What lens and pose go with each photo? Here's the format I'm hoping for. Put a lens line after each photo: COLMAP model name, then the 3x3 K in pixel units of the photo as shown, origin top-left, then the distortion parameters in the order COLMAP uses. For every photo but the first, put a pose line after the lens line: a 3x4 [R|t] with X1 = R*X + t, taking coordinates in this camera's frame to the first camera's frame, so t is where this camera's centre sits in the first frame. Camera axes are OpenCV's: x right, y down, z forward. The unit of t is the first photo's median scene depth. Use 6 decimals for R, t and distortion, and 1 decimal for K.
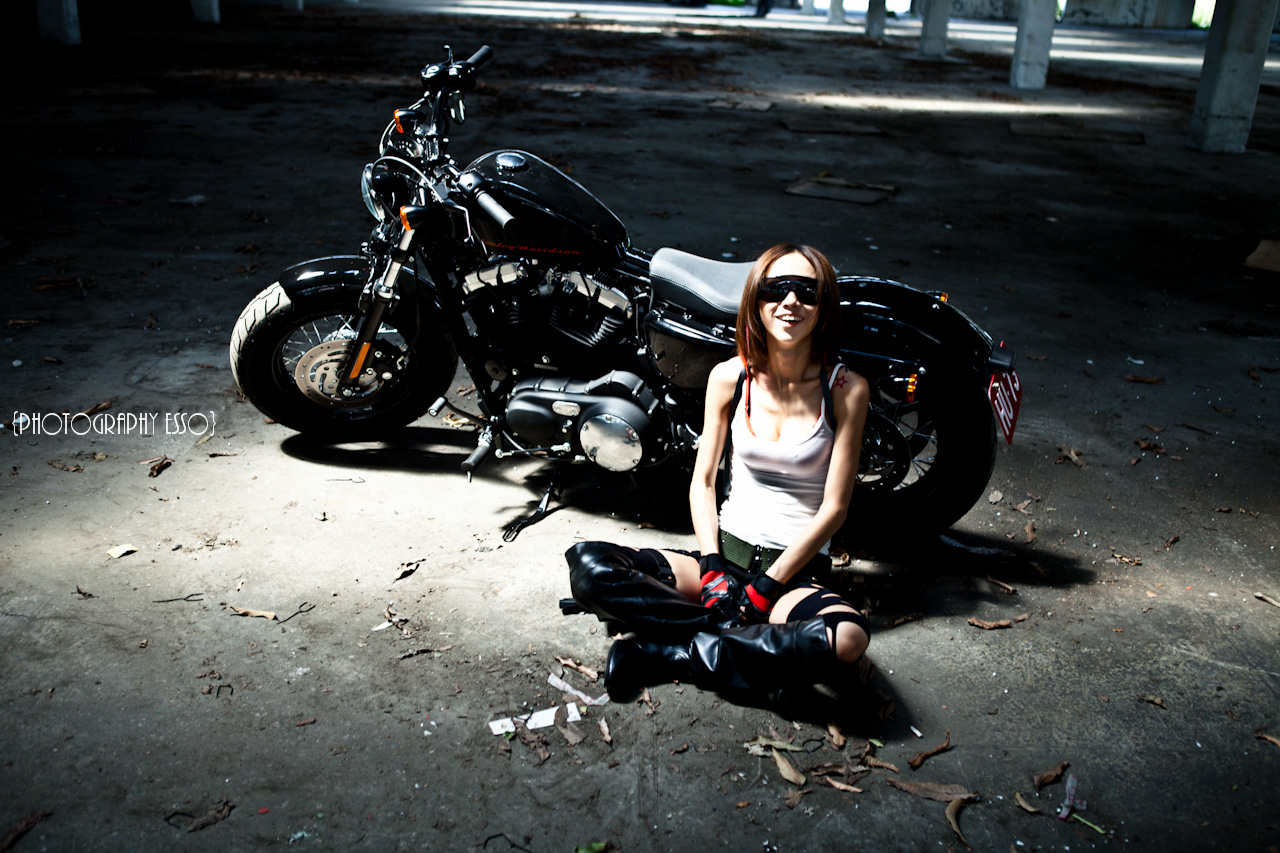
lens RADIAL K [[1256.4, 0, 640.0], [0, 1256.4, 426.5], [0, 0, 1]] dist [-0.047535, 0.011265]
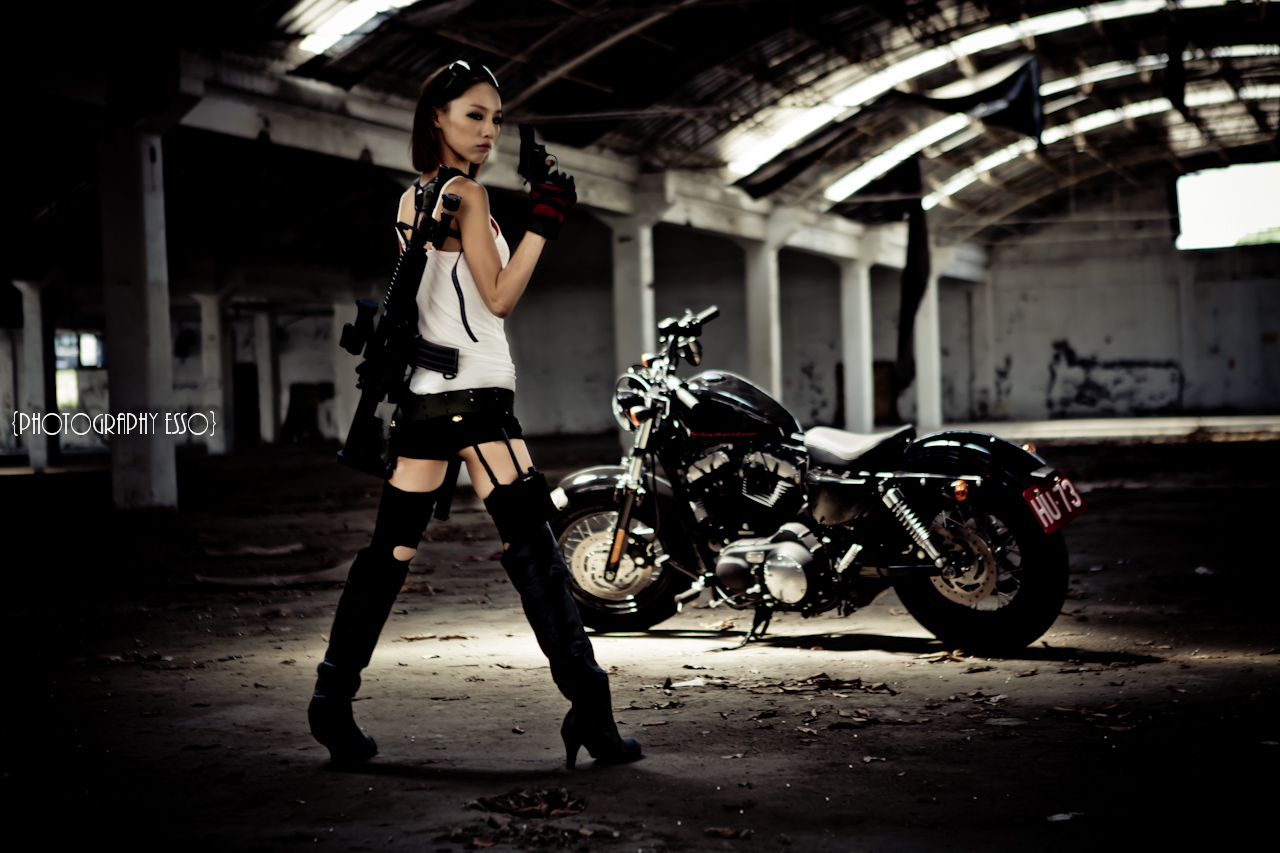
lens RADIAL K [[2271.8, 0, 640.0], [0, 2271.8, 426.5], [0, 0, 1]] dist [0.038494, 0.036482]
pose [[0.937319, -0.074899, -0.340329, 0.653717], [-0.048951, 0.938645, -0.341394, 0.681927], [0.345018, 0.336655, 0.876143, -1.172106]]
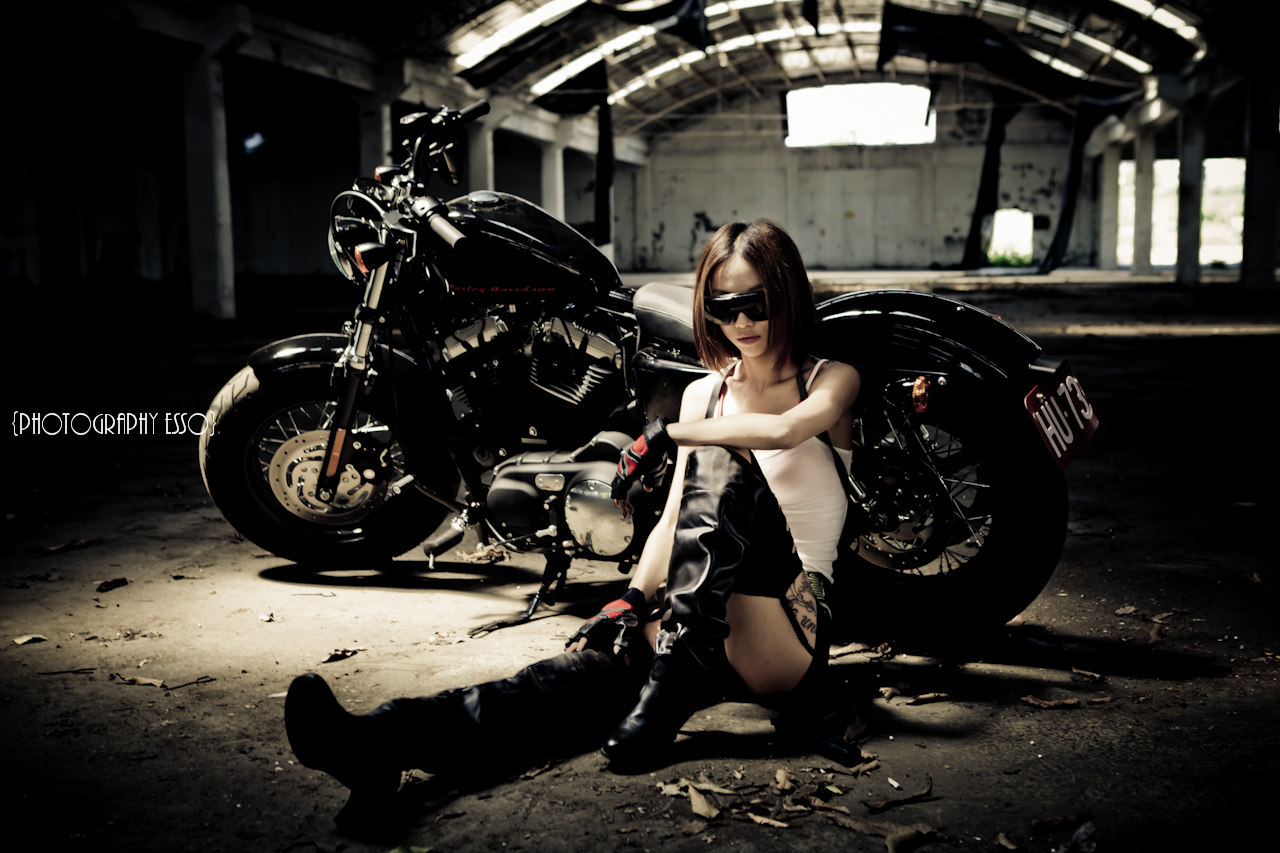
lens RADIAL K [[1581.4, 0, 640.0], [0, 1581.4, 426.5], [0, 0, 1]] dist [-0.009886, 0.020269]
pose [[0.980840, -0.038875, -0.190896, 0.206343], [-0.011073, 0.967179, -0.253853, 0.221065], [0.194500, 0.251103, 0.948218, 0.004995]]
